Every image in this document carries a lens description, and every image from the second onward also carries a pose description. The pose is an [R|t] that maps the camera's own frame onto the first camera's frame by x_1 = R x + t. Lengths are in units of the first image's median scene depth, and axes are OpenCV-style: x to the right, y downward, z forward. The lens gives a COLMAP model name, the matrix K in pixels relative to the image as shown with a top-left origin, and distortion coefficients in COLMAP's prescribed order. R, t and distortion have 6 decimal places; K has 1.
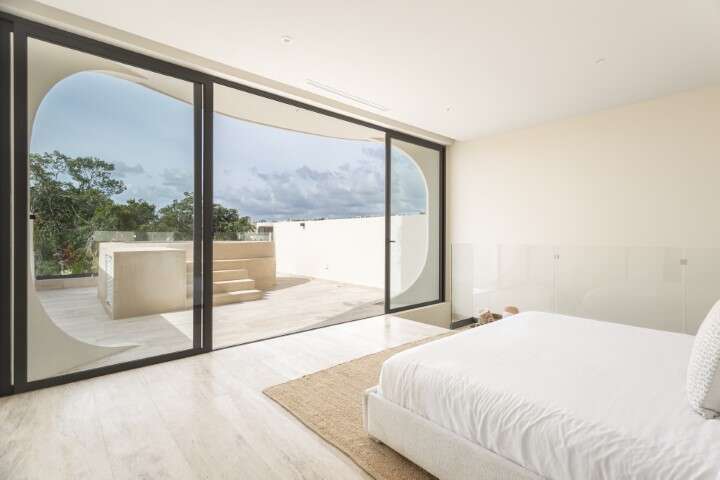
lens RADIAL K [[347.1, 0, 360.0], [0, 347.1, 236.8], [0, 0, 1]] dist [0.001128, 0.001044]
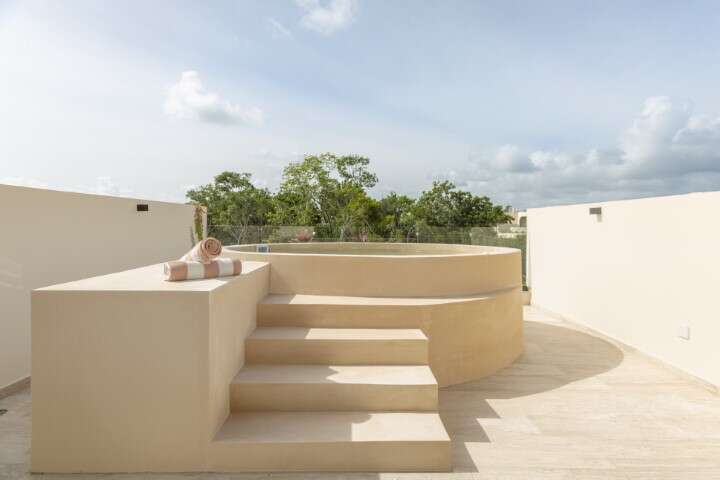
lens RADIAL K [[347.1, 0, 361.0], [0, 347.1, 233.4], [0, 0, 1]] dist [0.001128, 0.001044]
pose [[0.753059, 0.018228, -0.657701, -0.043129], [-0.005805, 0.999761, 0.021063, -0.006219], [0.657928, -0.012044, 0.752985, 0.207896]]
